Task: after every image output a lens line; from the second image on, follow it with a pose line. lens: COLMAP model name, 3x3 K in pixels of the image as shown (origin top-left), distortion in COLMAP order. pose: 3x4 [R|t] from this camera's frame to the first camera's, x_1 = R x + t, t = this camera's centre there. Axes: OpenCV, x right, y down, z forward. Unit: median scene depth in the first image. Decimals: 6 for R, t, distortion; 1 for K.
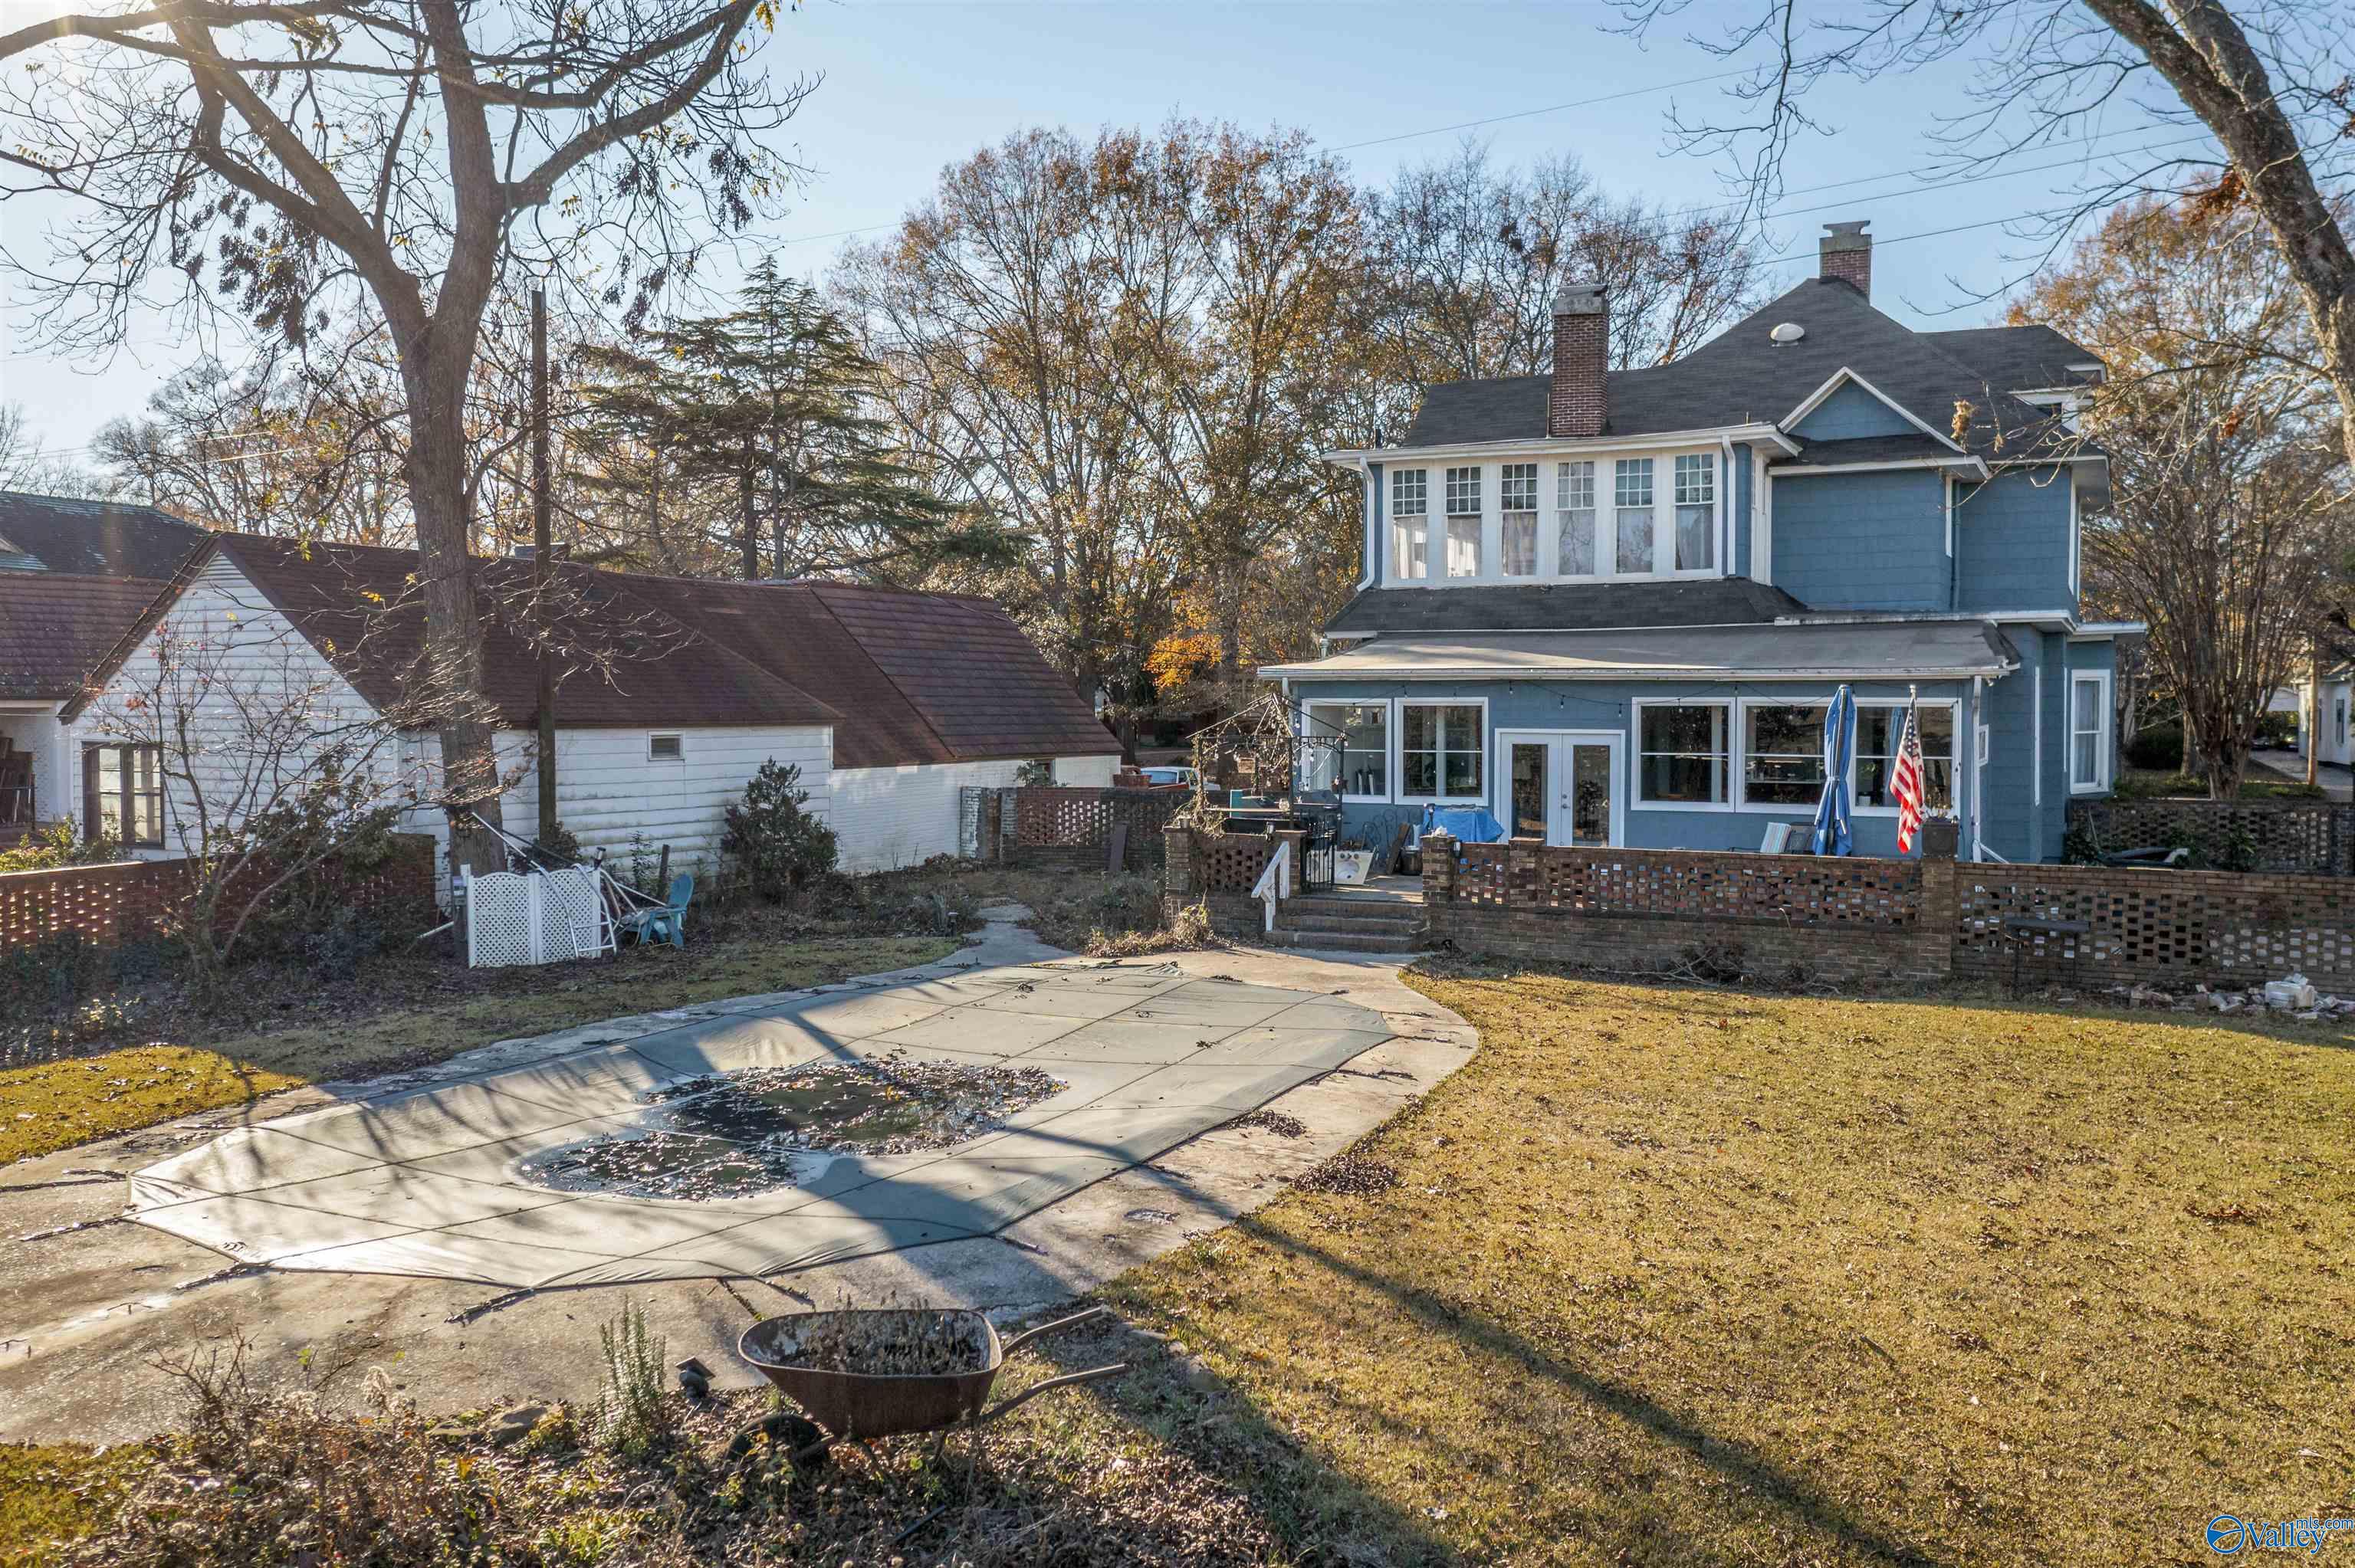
lens RADIAL K [[1922.8, 0, 1177.5], [0, 1922.8, 784.0], [0, 0, 1]] dist [-0.019678, 0.008984]
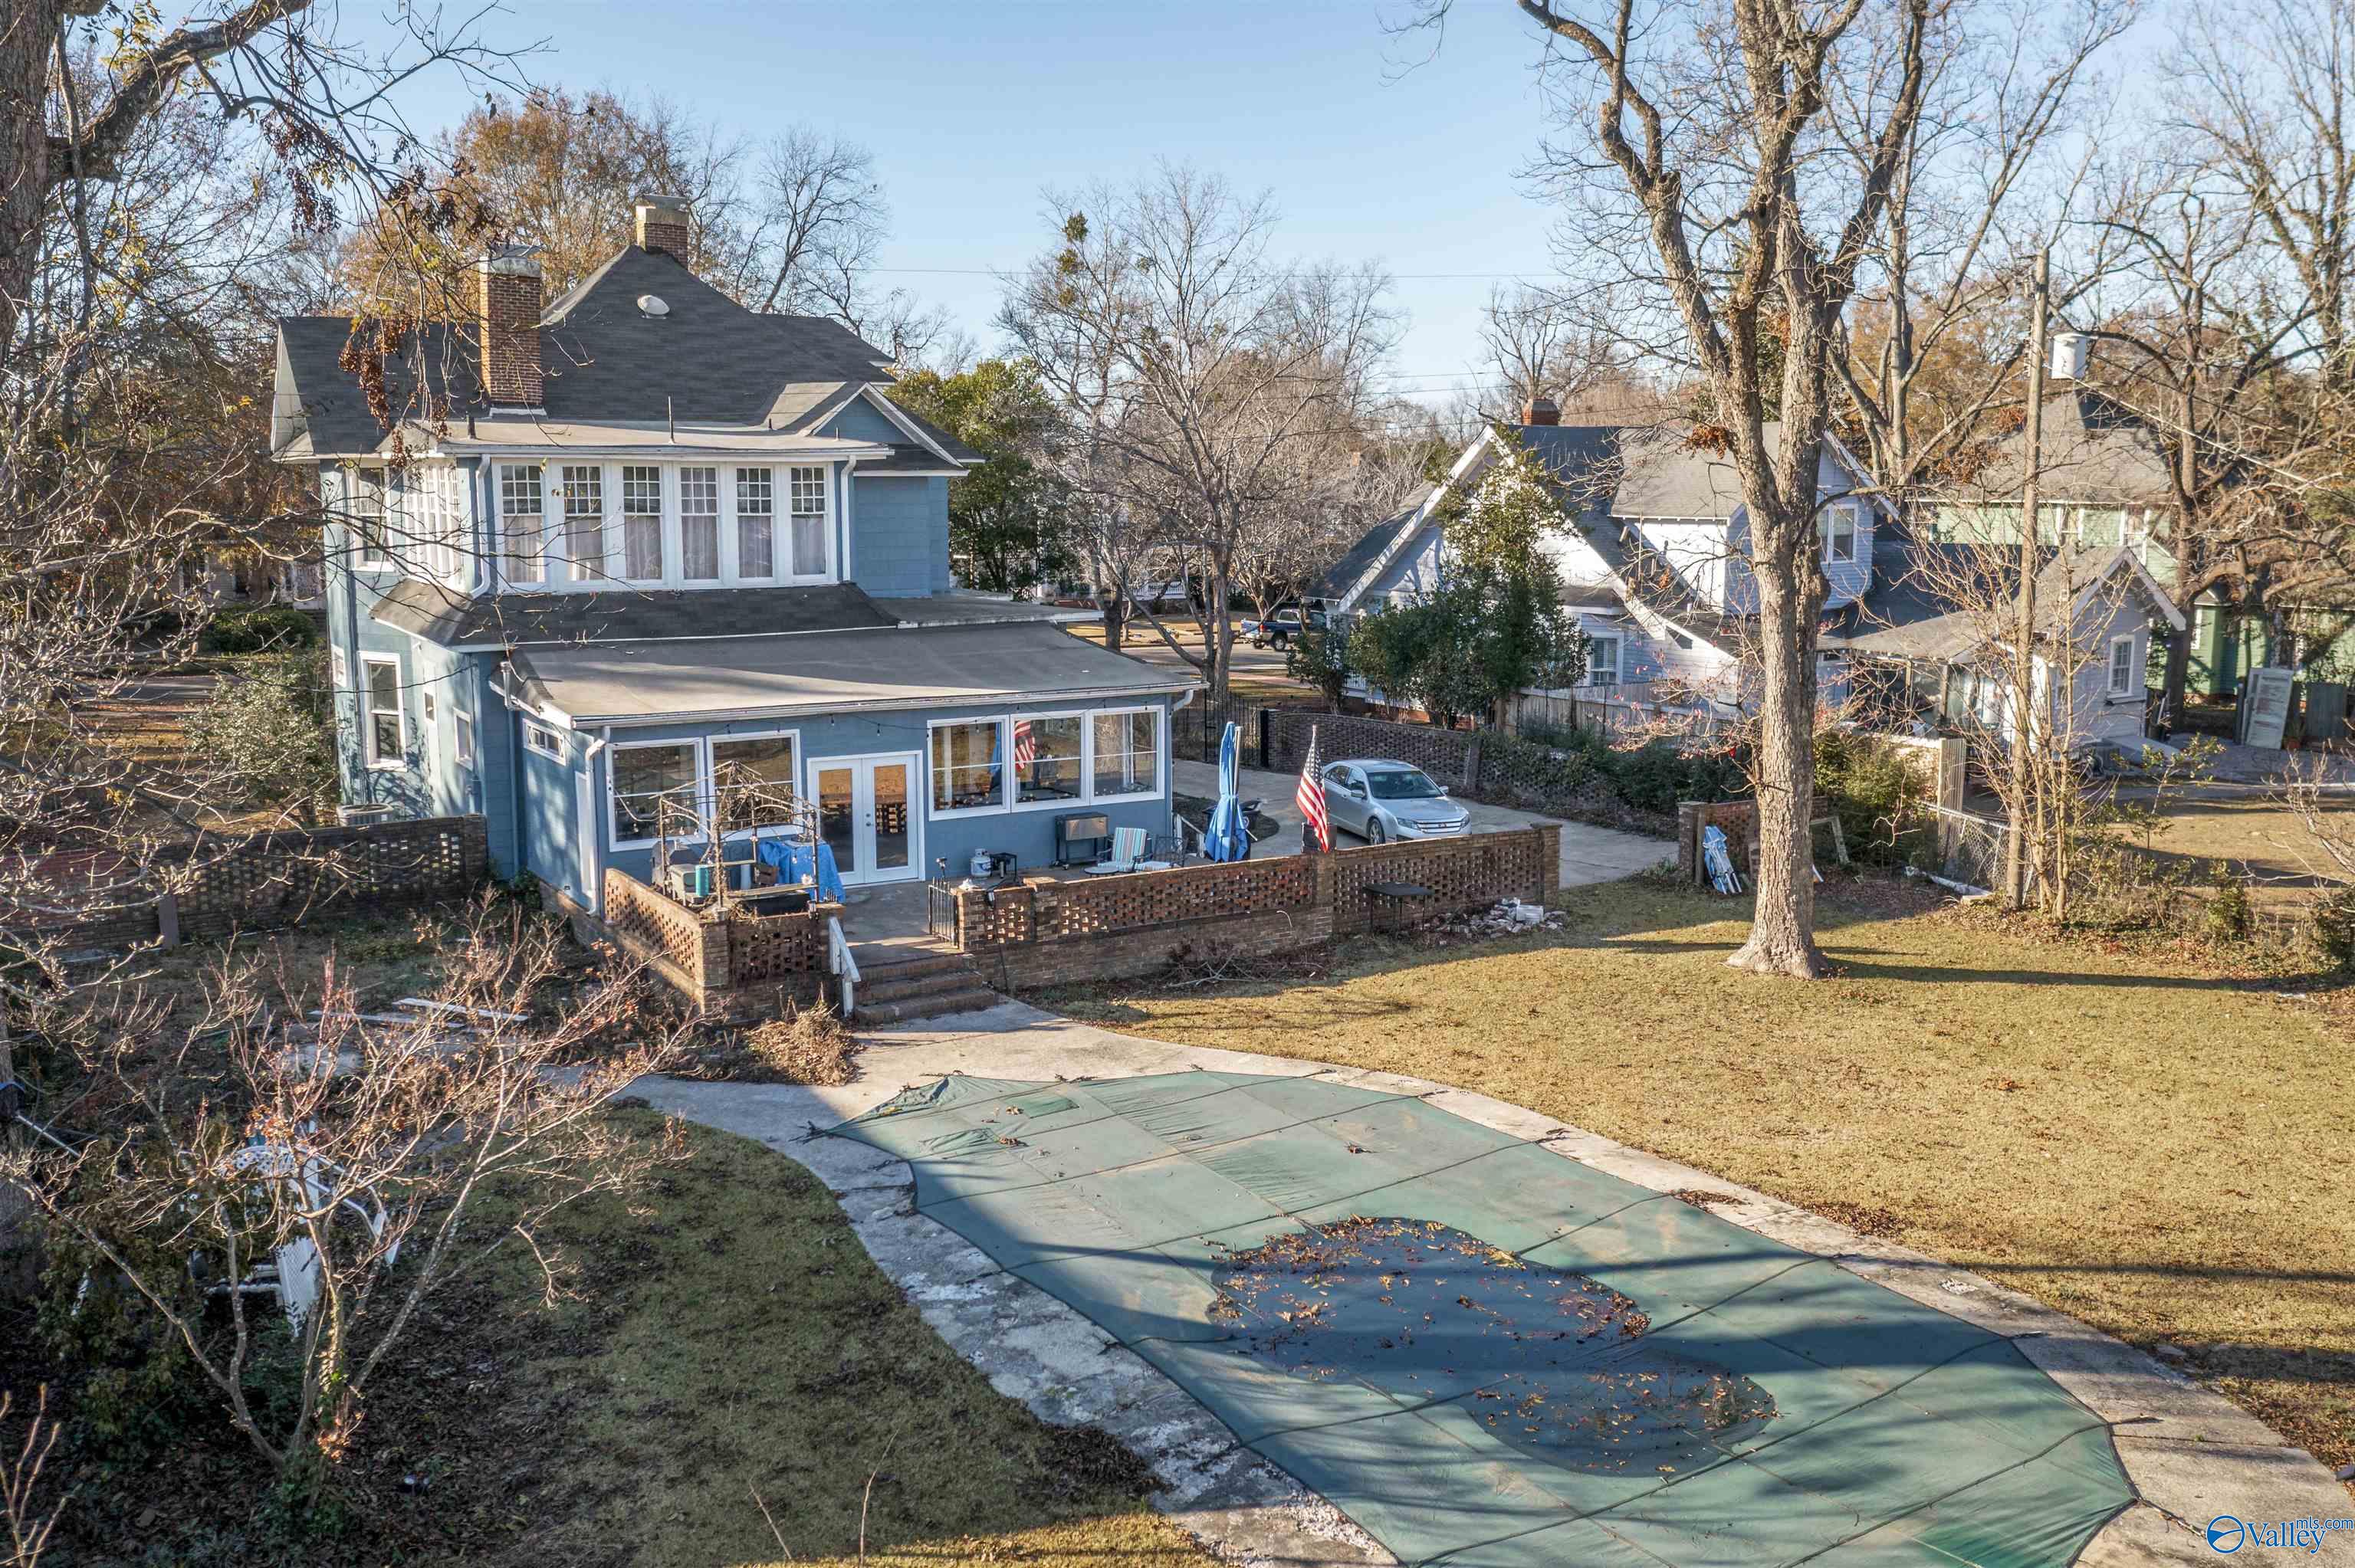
lens RADIAL K [[1866.3, 0, 1145.2], [0, 1866.3, 791.2], [0, 0, 1]] dist [-0.023466, 0.000292]
pose [[0.532011, -0.133969, 0.836072, -0.578379], [0.034771, 0.990028, 0.136513, -0.141958], [-0.846023, -0.043555, 0.531364, 0.311253]]
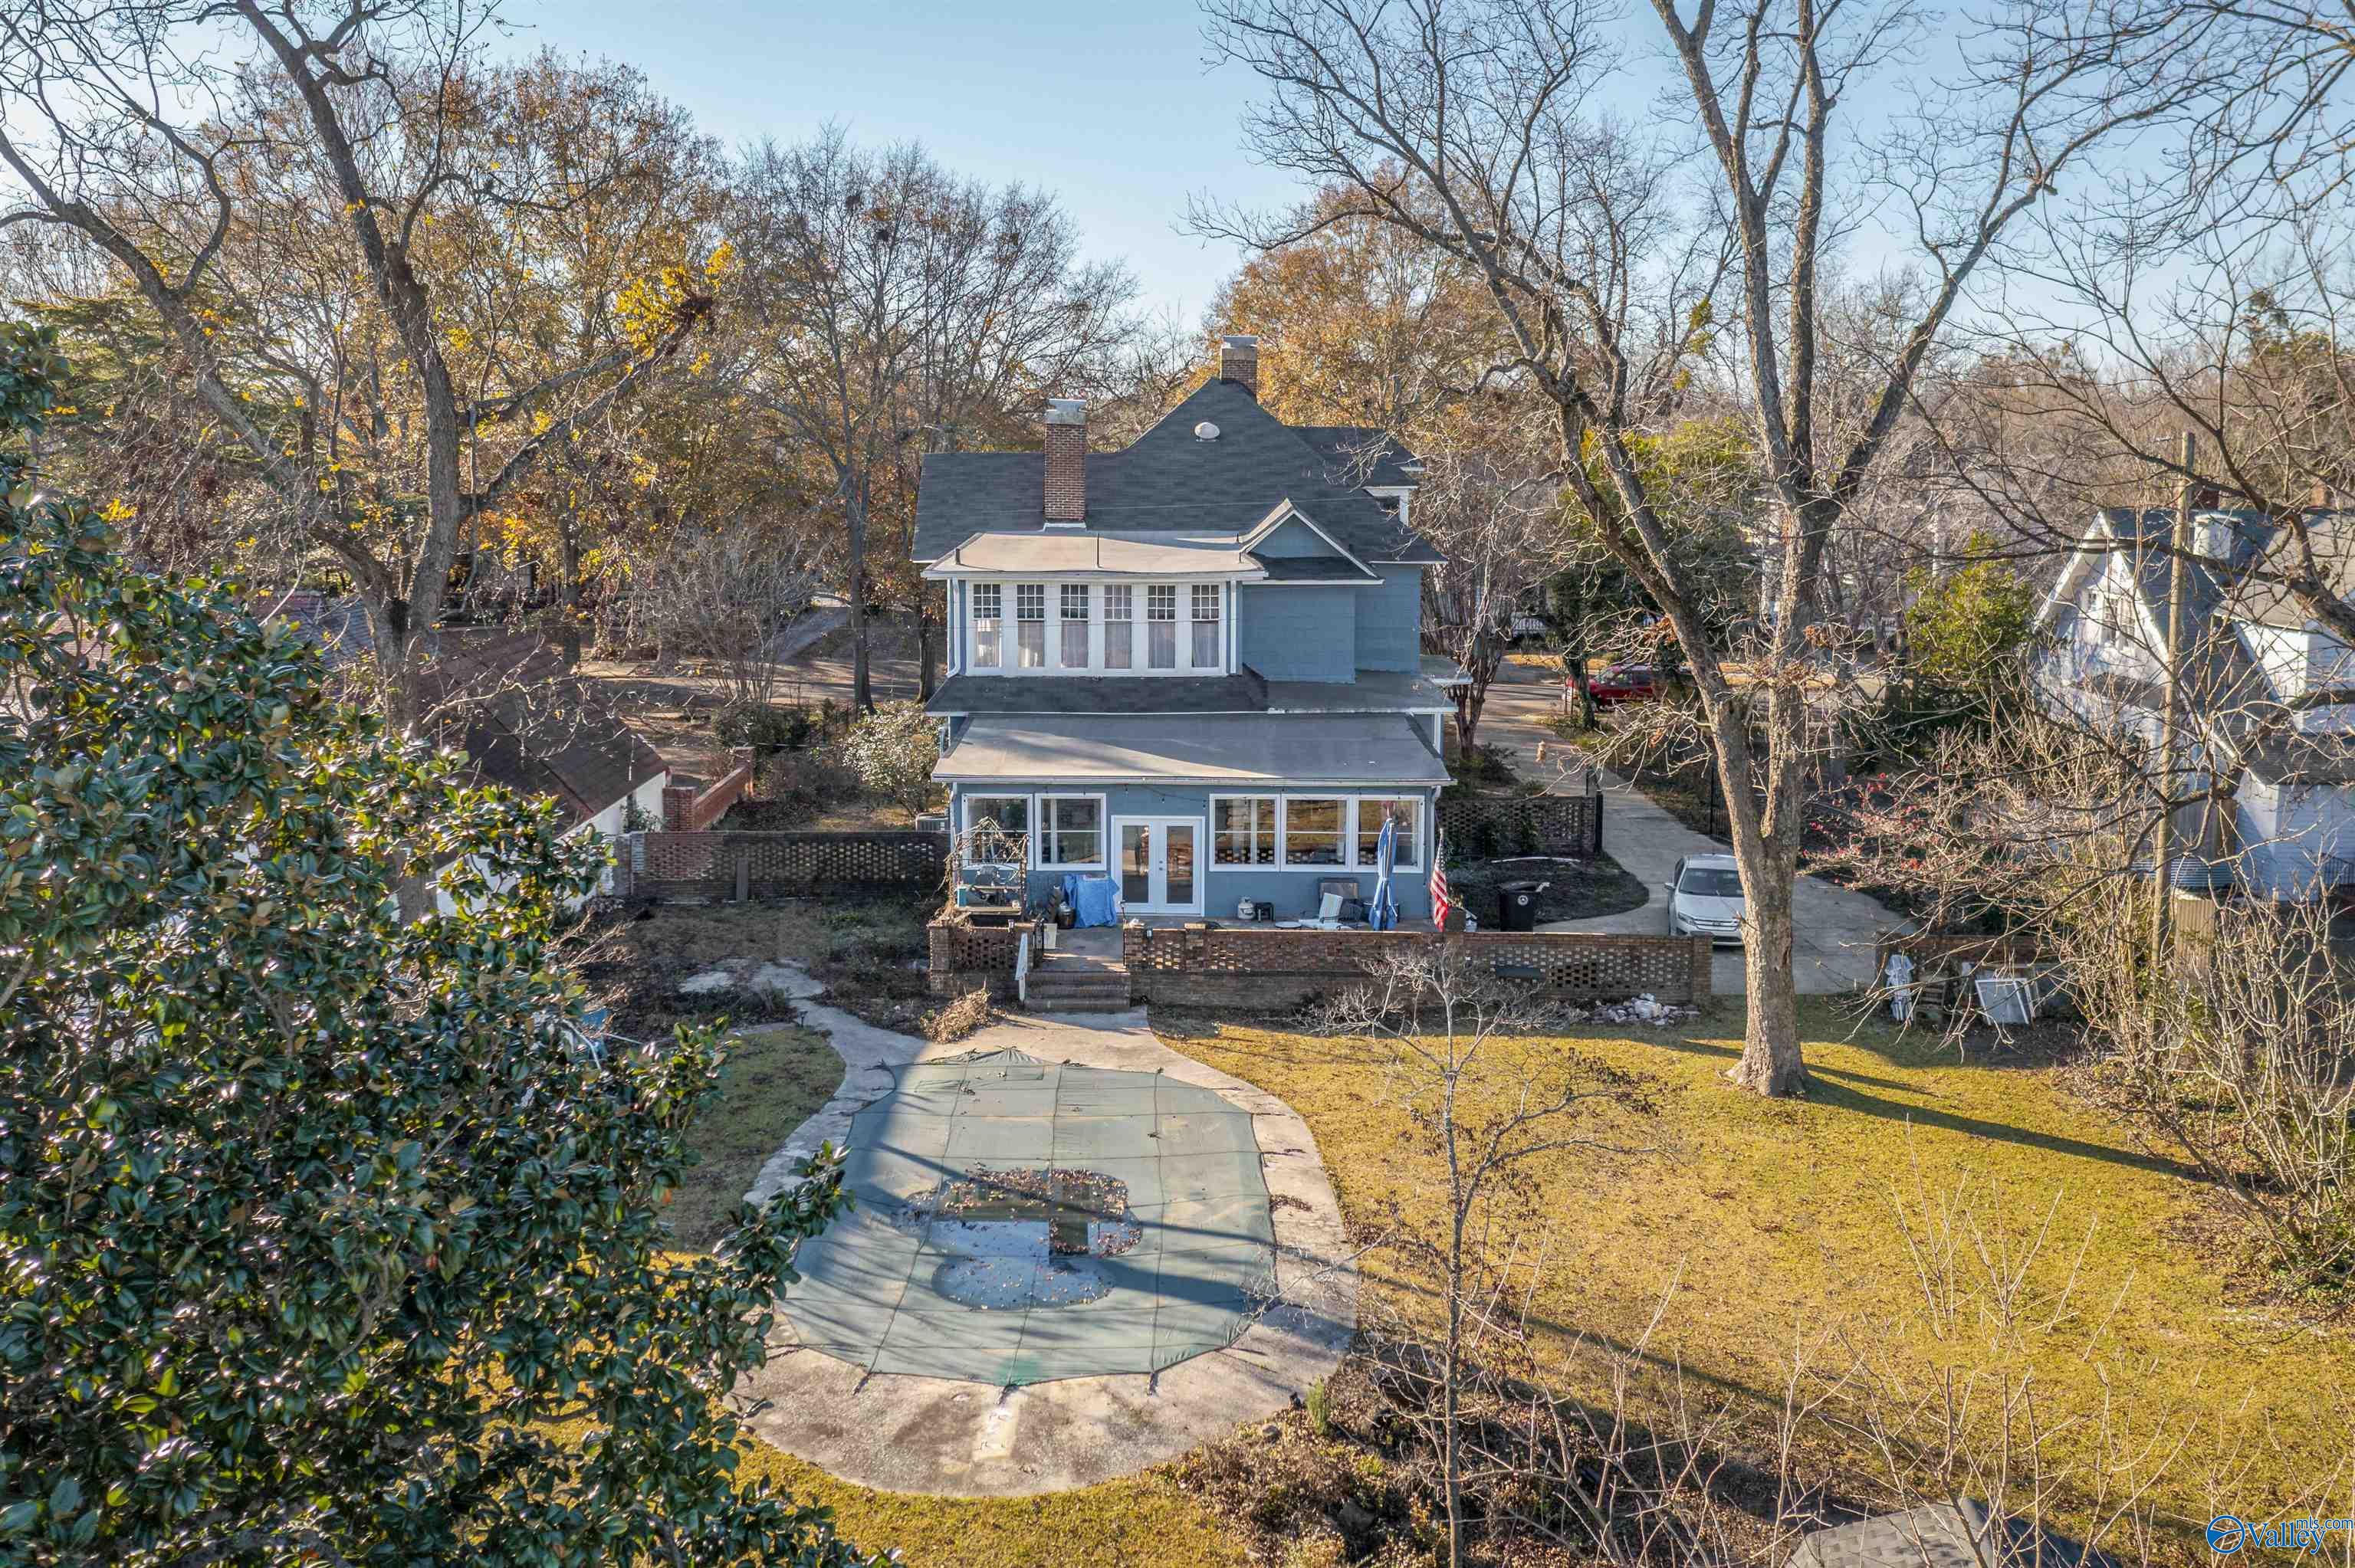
lens RADIAL K [[2071.9, 0, 1154.3], [0, 2071.9, 726.6], [0, 0, 1]] dist [-0.040477, 0.000807]
pose [[0.904220, -0.056057, 0.423372, -0.438756], [0.016285, 0.995153, 0.096983, -0.237896], [-0.426756, -0.080799, 0.900750, -0.361905]]
